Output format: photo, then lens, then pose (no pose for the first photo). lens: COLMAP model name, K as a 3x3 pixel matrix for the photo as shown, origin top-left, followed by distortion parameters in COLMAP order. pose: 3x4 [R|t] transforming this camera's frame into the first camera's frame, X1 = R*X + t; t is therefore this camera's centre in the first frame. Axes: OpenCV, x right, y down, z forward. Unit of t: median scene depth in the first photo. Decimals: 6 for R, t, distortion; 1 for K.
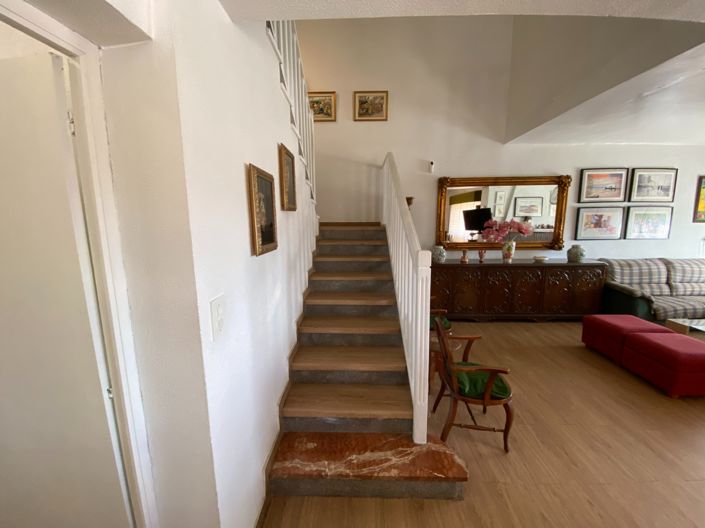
lens RADIAL K [[285.1, 0, 349.4], [0, 285.1, 264.4], [0, 0, 1]] dist [0.020693, -0.020844]
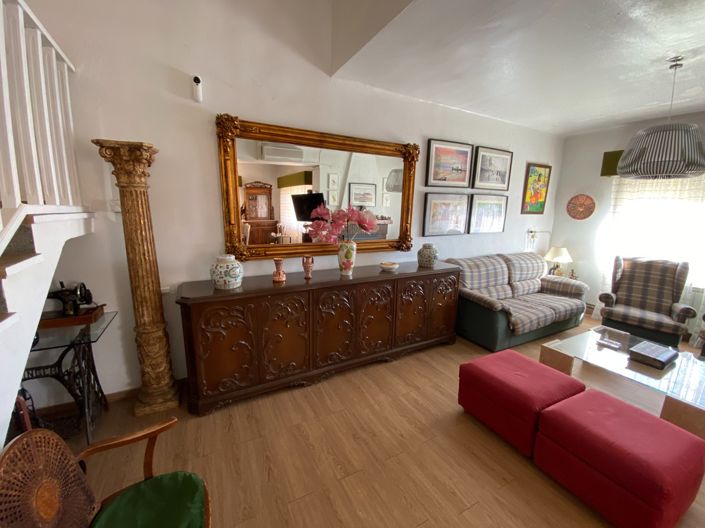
lens RADIAL K [[285.1, 0, 349.4], [0, 285.1, 264.4], [0, 0, 1]] dist [0.020693, -0.020844]
pose [[0.866138, -0.072162, 0.494569, 0.253603], [0.053877, 0.997237, 0.051150, -0.062939], [-0.496893, -0.017657, 0.867632, 0.462921]]
